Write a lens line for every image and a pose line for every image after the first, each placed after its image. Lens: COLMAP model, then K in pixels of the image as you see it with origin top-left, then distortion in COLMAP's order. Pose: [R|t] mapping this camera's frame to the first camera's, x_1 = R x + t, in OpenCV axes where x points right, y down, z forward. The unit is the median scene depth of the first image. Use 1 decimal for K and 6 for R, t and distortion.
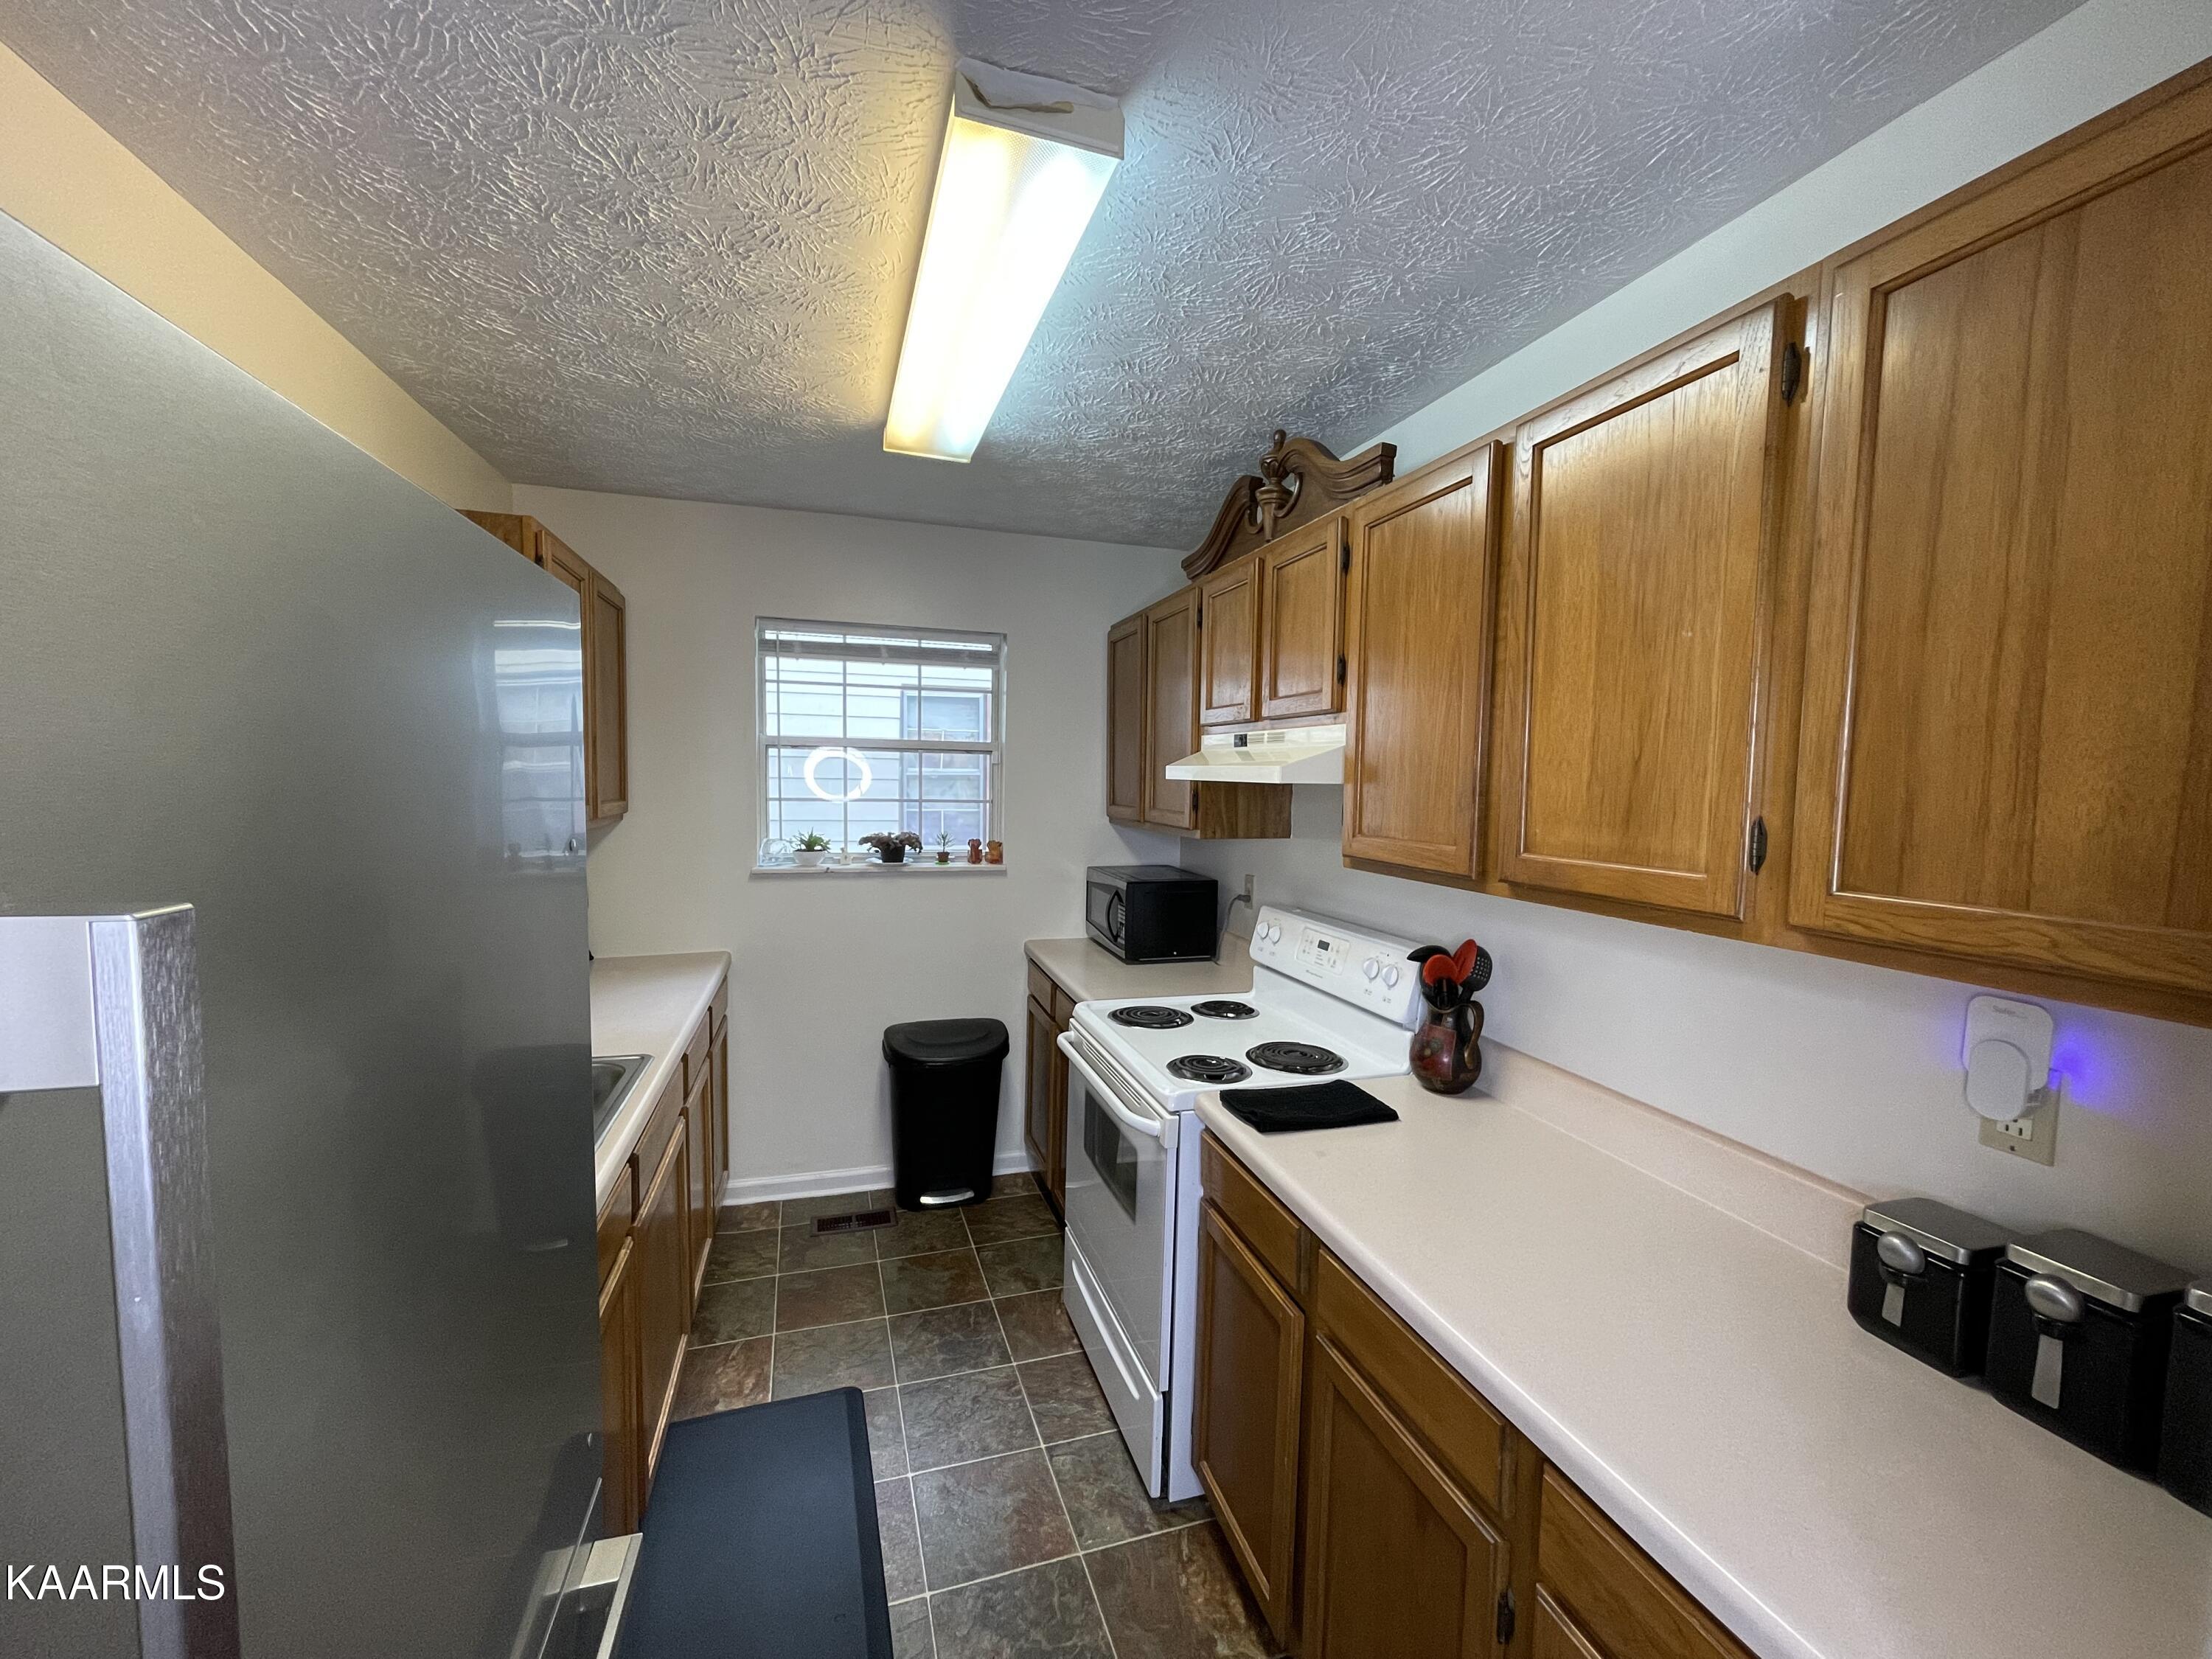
lens RADIAL K [[887.3, 0, 1108.5], [0, 887.3, 833.7], [0, 0, 1]] dist [0.000077, 0.000307]
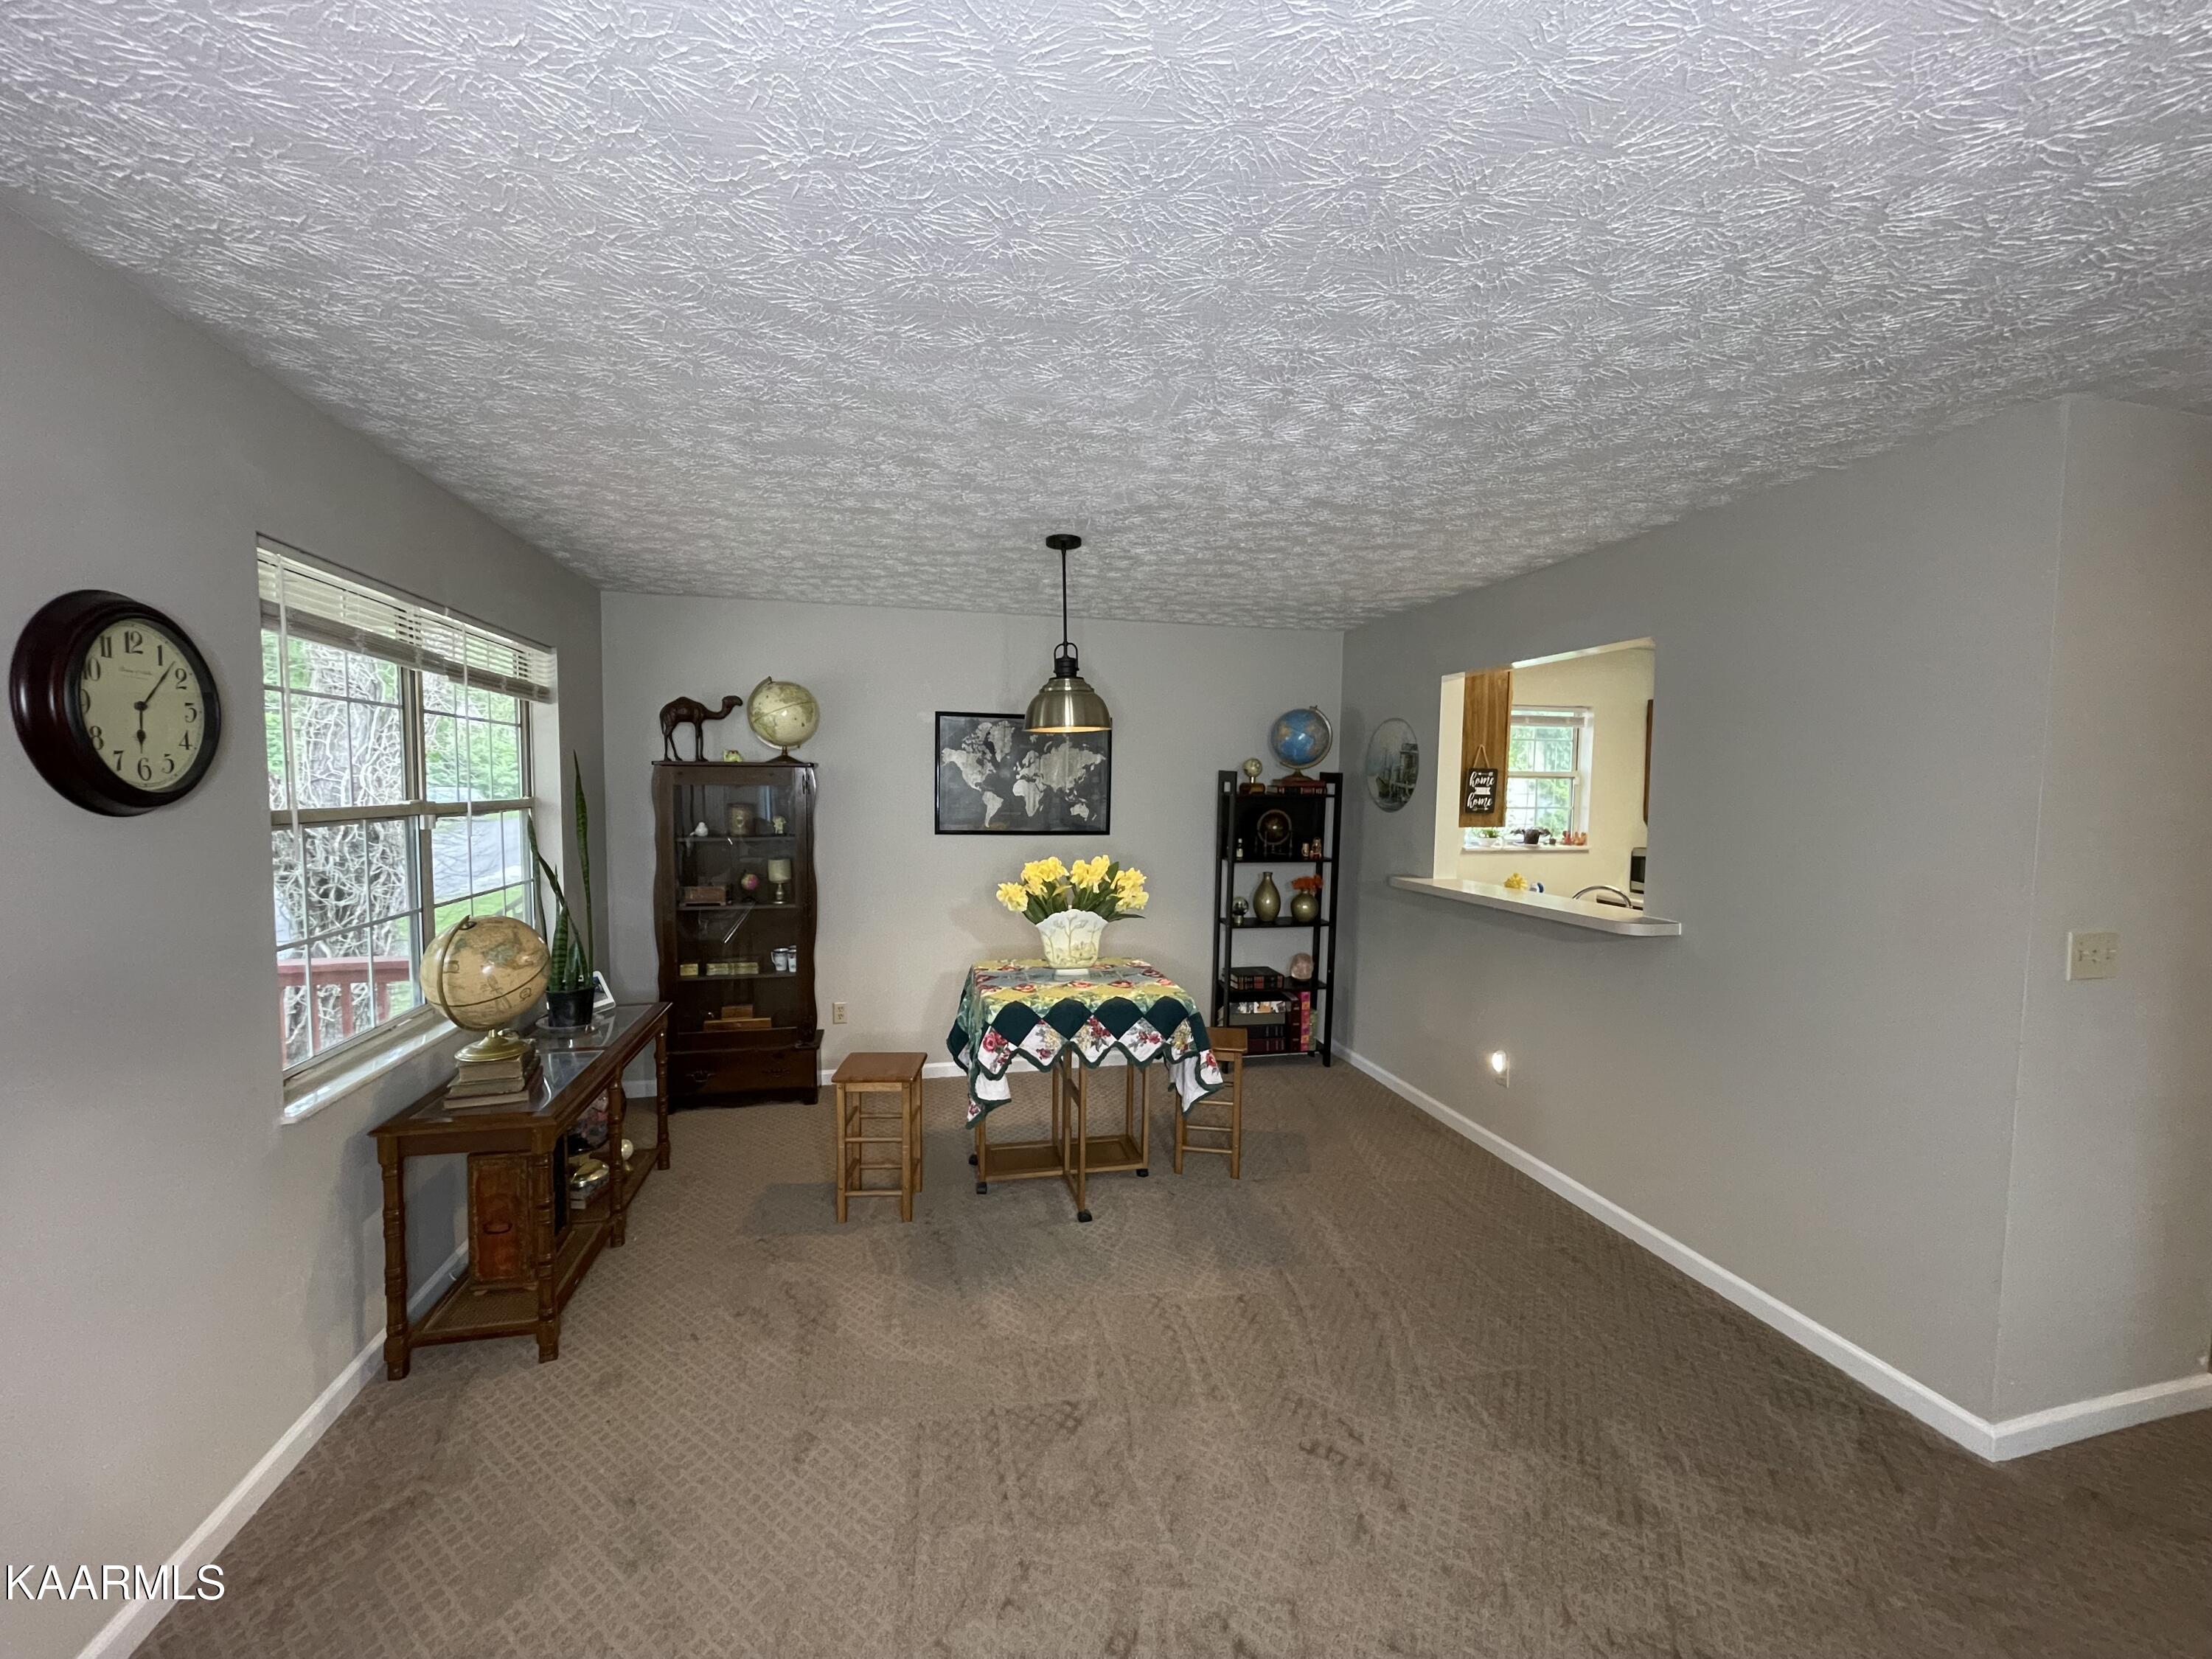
lens RADIAL K [[887.3, 0, 1107.2], [0, 887.3, 836.6], [0, 0, 1]] dist [0.000077, 0.000307]
pose [[0.997855, -0.003570, -0.065367, -0.908400], [0.003245, 0.999982, -0.005088, 0.022729], [0.065384, 0.004865, 0.997848, -0.704896]]
